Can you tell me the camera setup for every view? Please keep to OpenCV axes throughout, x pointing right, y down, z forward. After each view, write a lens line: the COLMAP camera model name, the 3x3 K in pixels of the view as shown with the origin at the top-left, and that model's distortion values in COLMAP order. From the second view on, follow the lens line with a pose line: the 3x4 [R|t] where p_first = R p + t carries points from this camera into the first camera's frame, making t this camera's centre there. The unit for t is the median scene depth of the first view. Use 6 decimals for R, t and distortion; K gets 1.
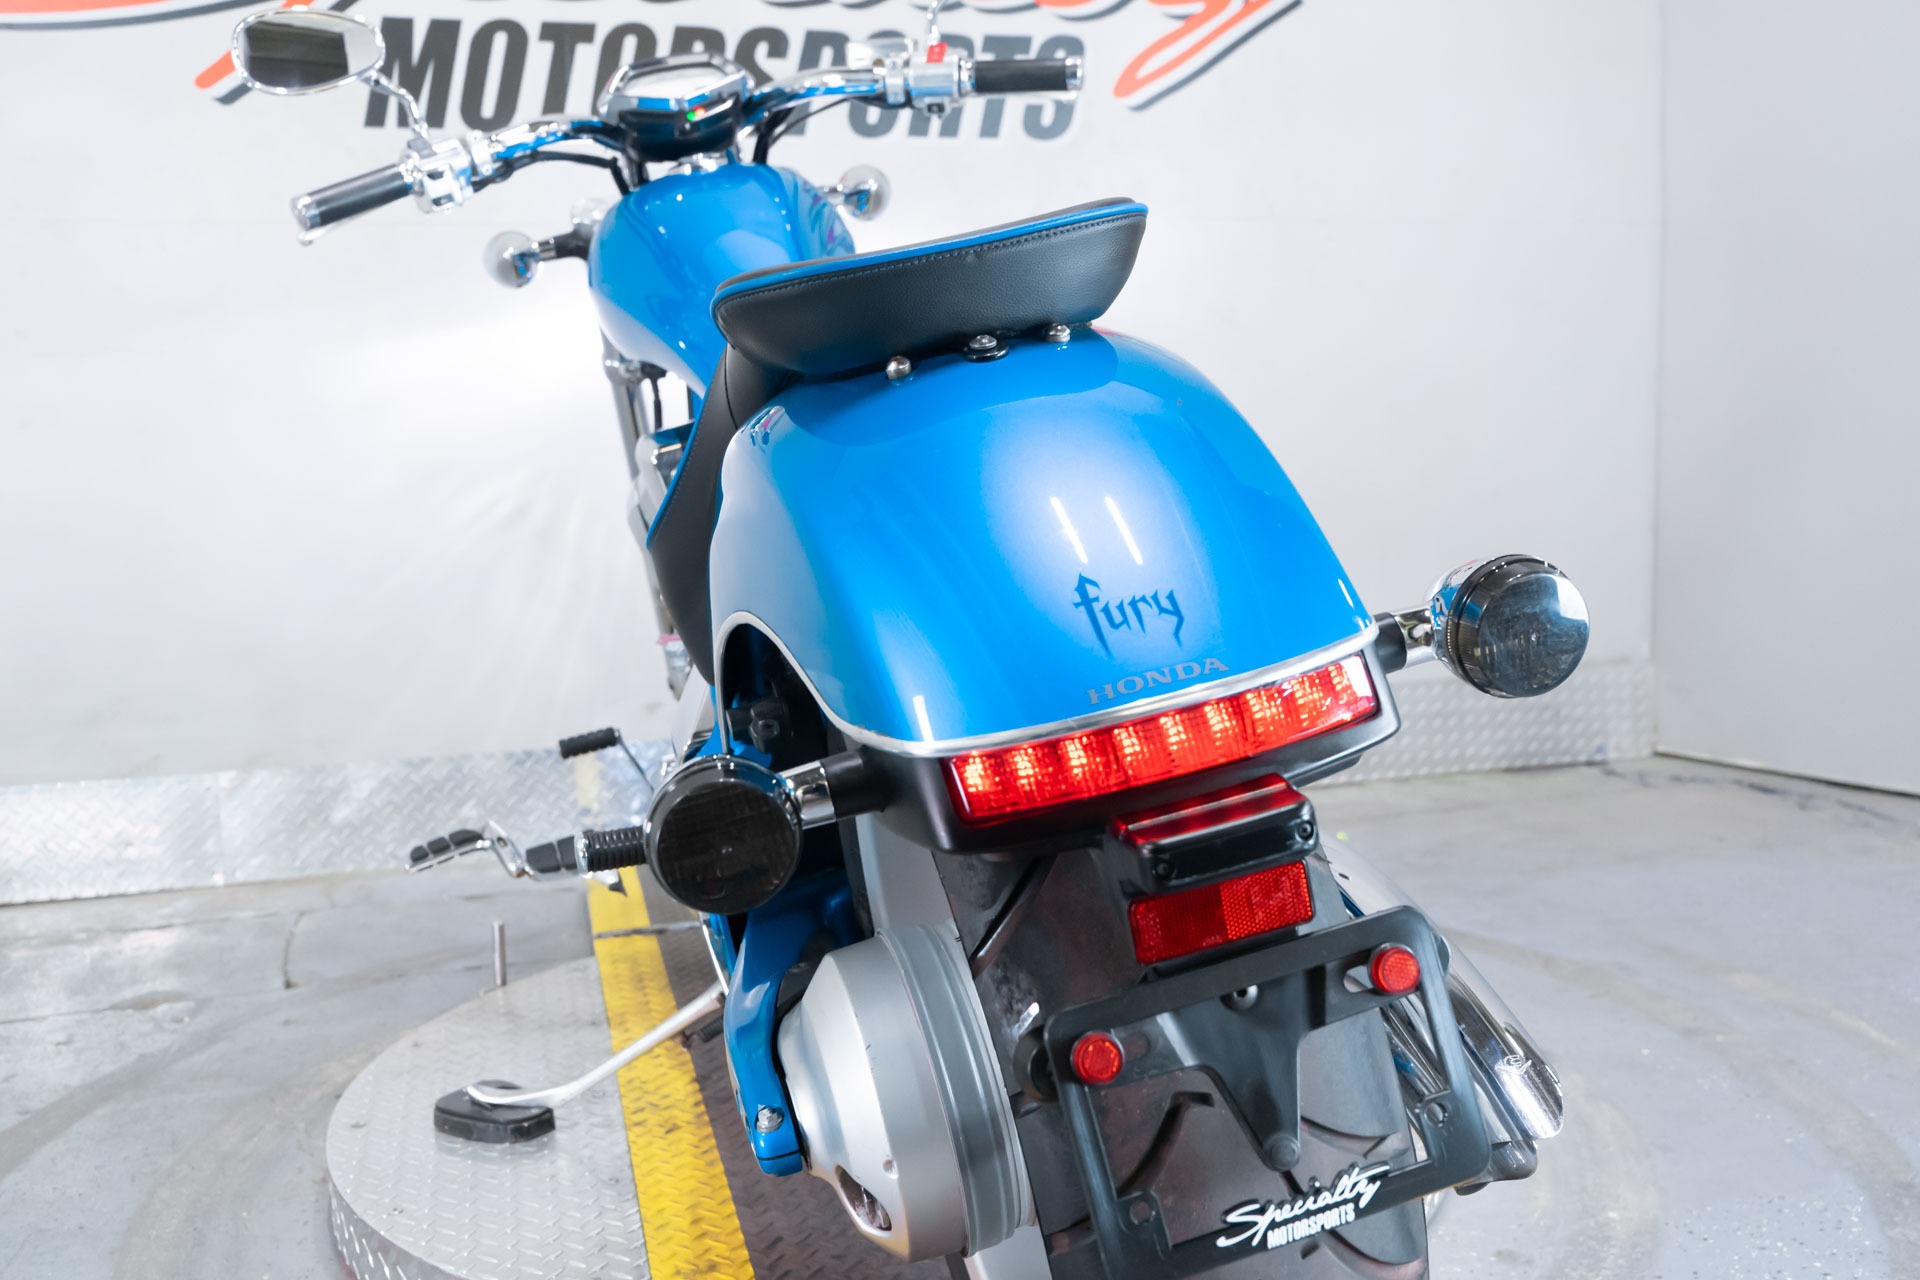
lens RADIAL K [[1853.6, 0, 964.1], [0, 1853.6, 635.0], [0, 0, 1]] dist [0.009730, 0.000000]
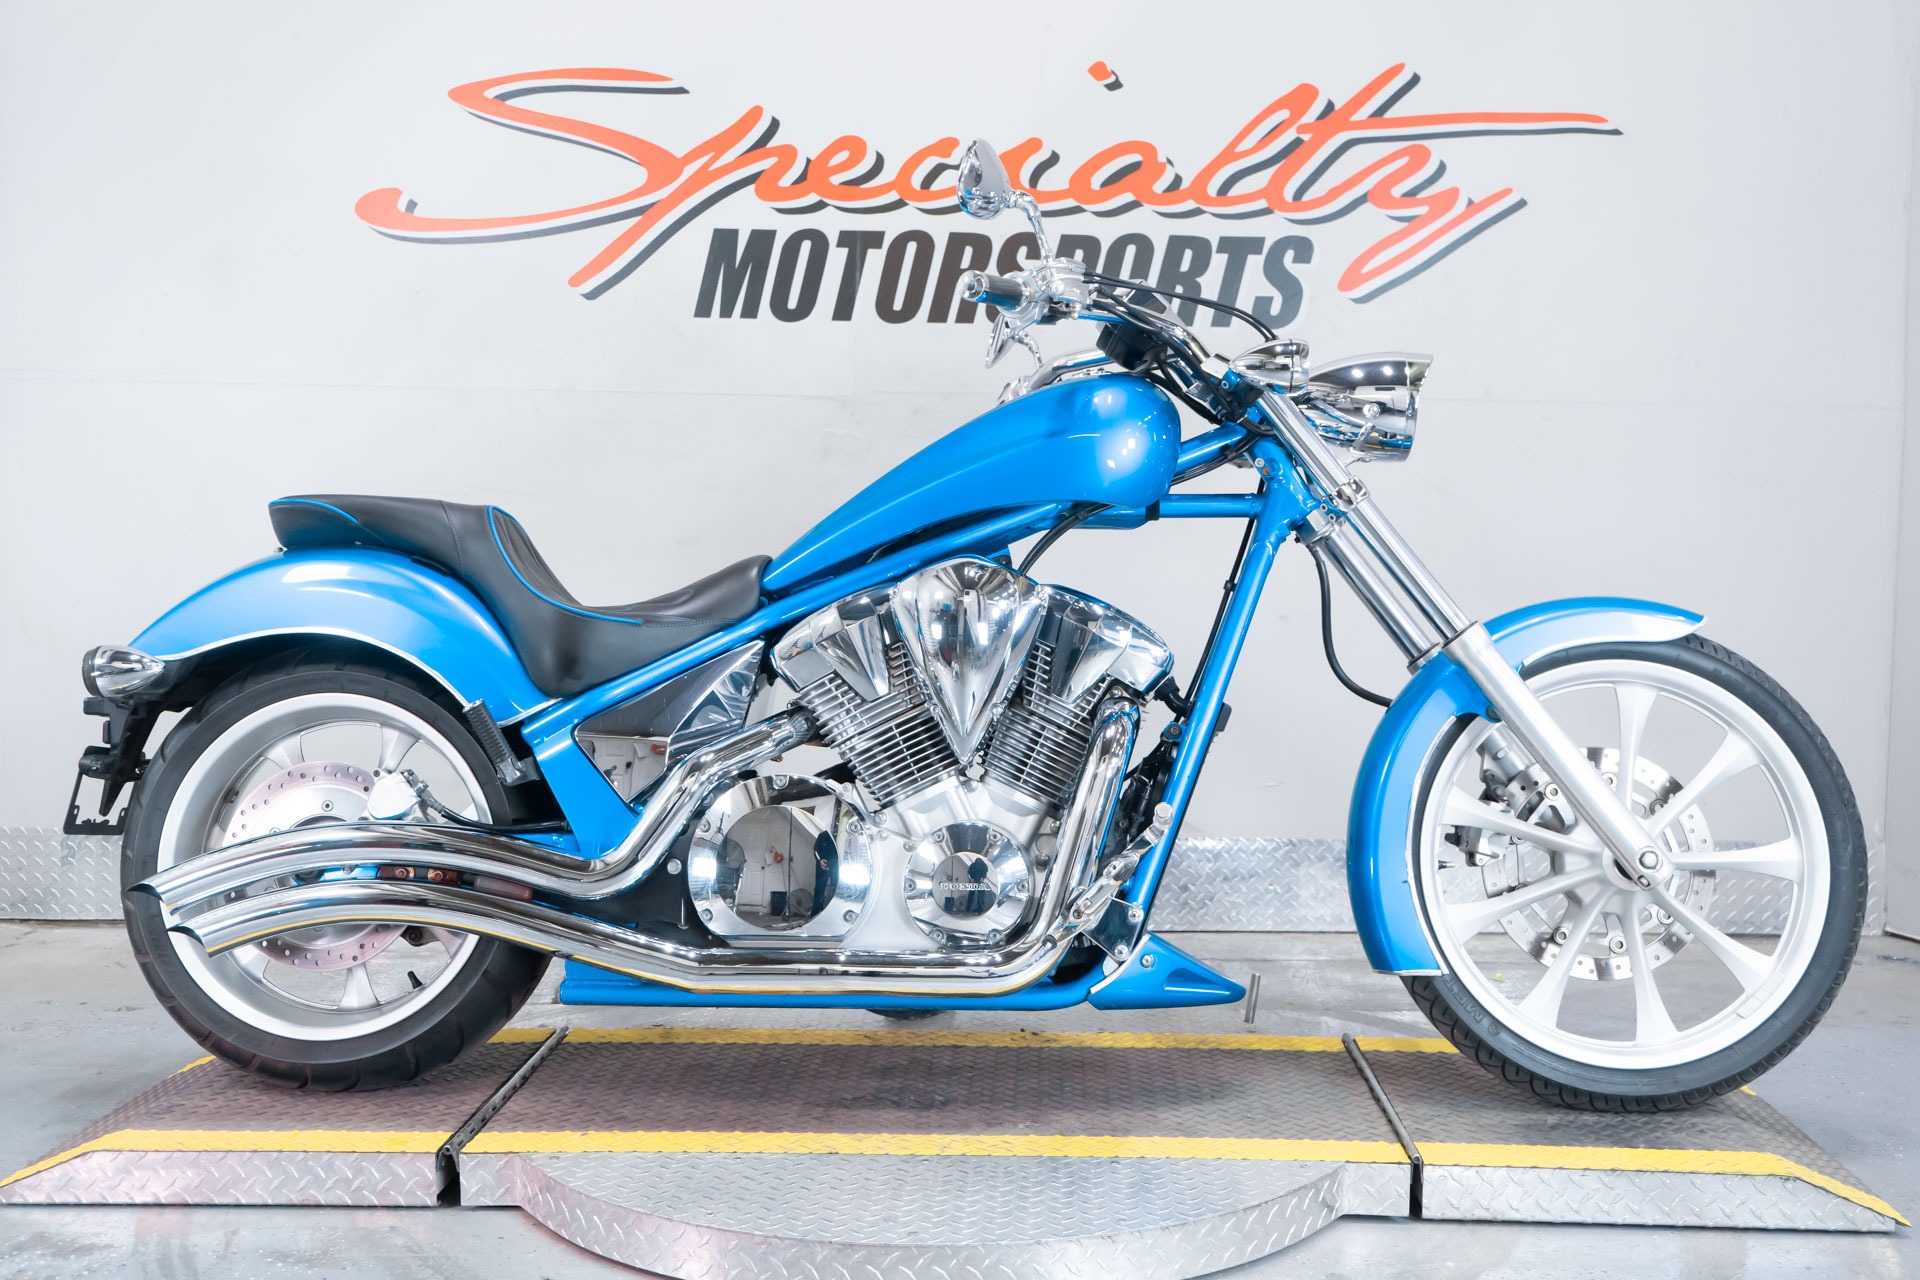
lens RADIAL K [[1991.5, 0, 971.5], [0, 1991.5, 644.6], [0, 0, 1]] dist [0.021647, 0.000000]
pose [[0.964910, 0.053209, -0.257132, 0.199969], [-0.068188, 0.996435, -0.049686, -0.004513], [0.253572, 0.065475, 0.965098, -0.207326]]
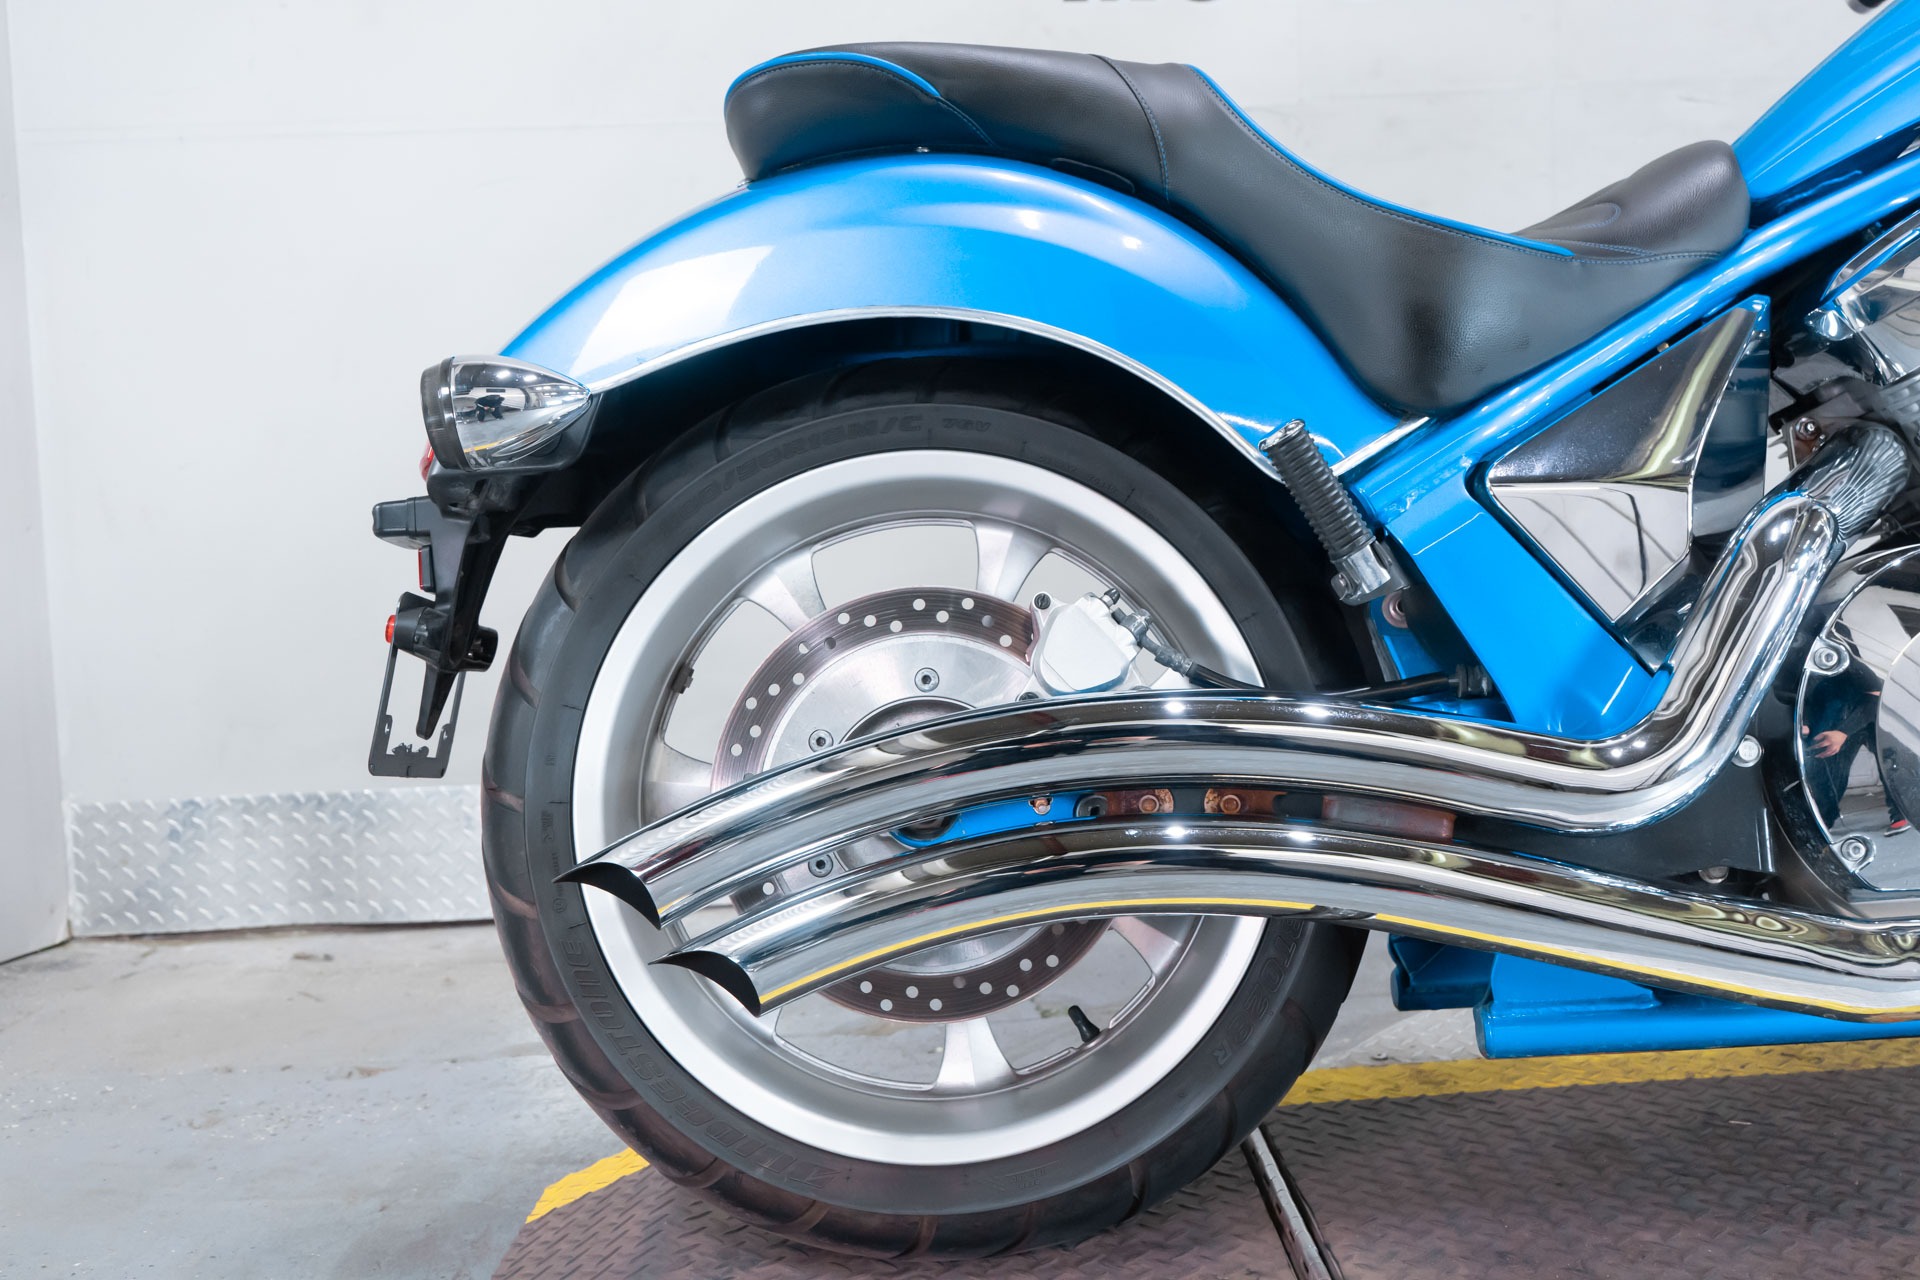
lens RADIAL K [[1853.6, 0, 965.4], [0, 1853.6, 638.8], [0, 0, 1]] dist [0.009730, 0.000000]
pose [[0.977350, -0.001782, -0.211622, -0.183188], [-0.004959, 0.999497, -0.031317, 0.042899], [0.211571, 0.031657, 0.976850, 0.169082]]
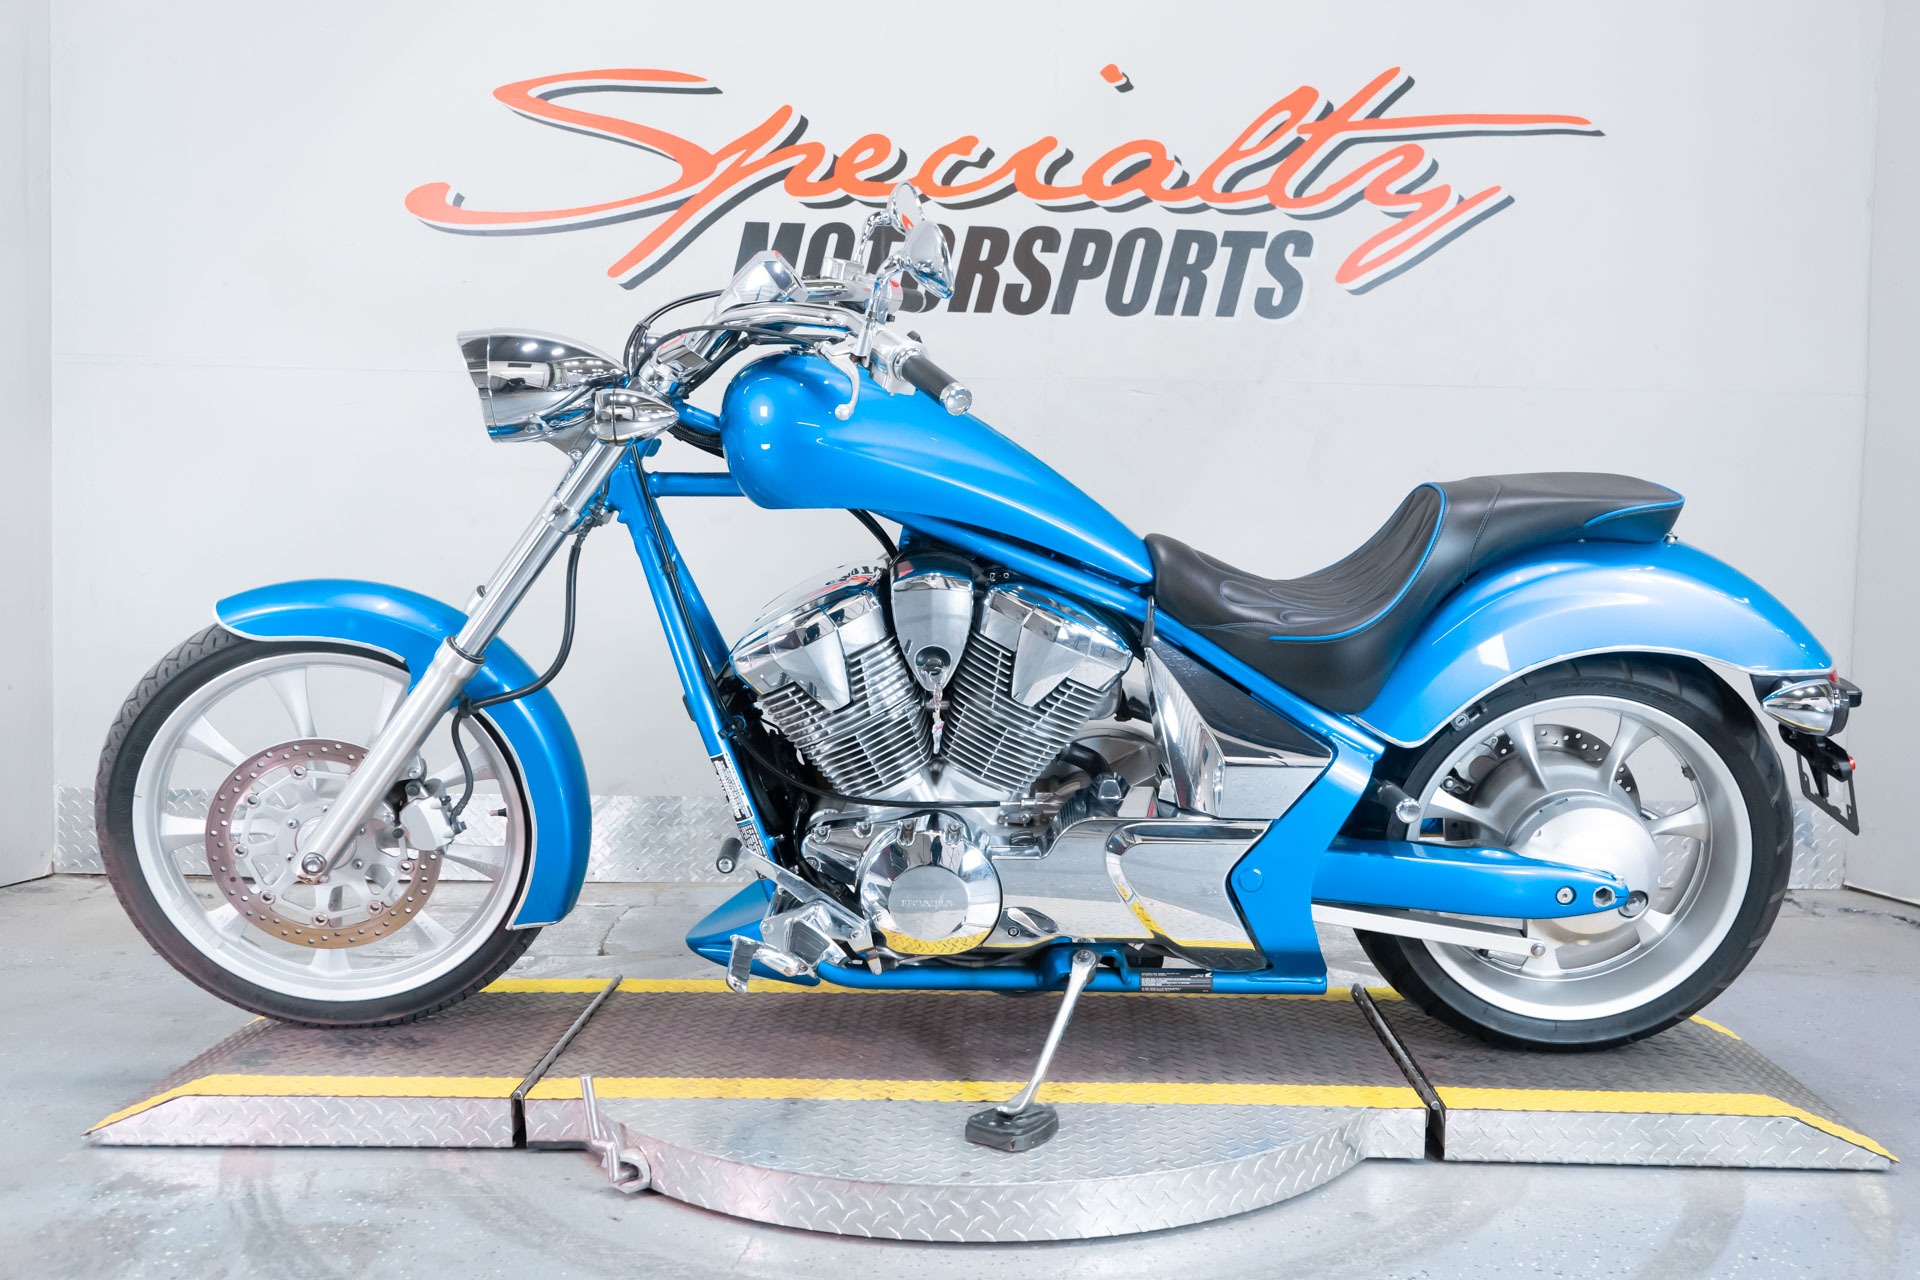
lens RADIAL K [[1853.6, 0, 968.1], [0, 1853.6, 643.1], [0, 0, 1]] dist [0.009730, 0.000000]
pose [[0.966908, 0.057697, -0.248516, 0.171478], [-0.068970, 0.996937, -0.036887, -0.002514], [0.245626, 0.052806, 0.967925, -0.195749]]
